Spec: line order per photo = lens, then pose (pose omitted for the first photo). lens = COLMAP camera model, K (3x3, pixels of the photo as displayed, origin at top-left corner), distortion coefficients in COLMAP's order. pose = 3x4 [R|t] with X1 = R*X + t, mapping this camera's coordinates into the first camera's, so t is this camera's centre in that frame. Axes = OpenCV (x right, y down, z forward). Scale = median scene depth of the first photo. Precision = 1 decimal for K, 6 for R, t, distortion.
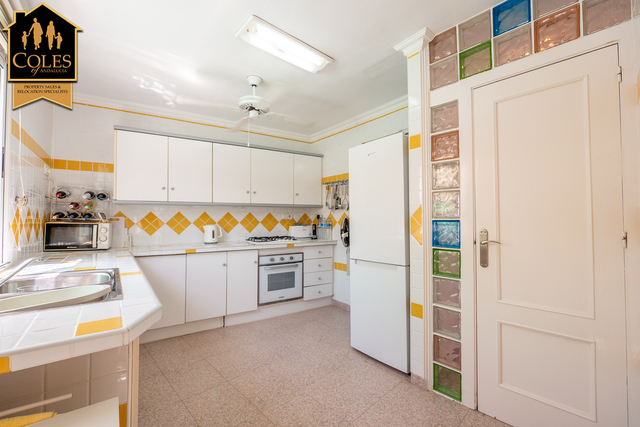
lens RADIAL K [[268.9, 0, 318.7], [0, 268.9, 214.9], [0, 0, 1]] dist [-0.001419, -0.000910]
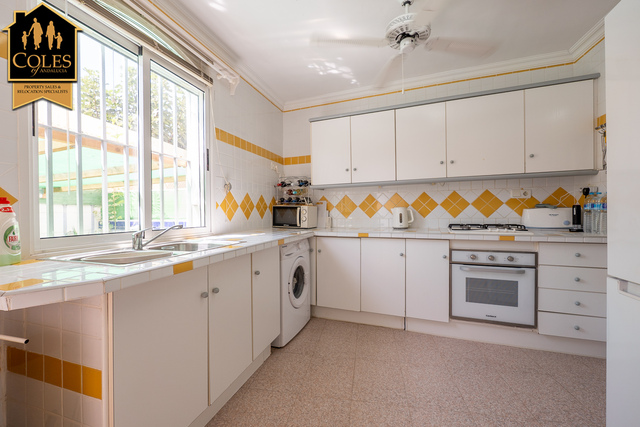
lens RADIAL K [[268.9, 0, 318.7], [0, 268.9, 214.9], [0, 0, 1]] dist [-0.001419, -0.000910]
pose [[0.588993, 0.007112, -0.808107, 0.143447], [0.025486, 0.999300, 0.027370, 0.031686], [0.807737, -0.036716, 0.588399, 0.289198]]
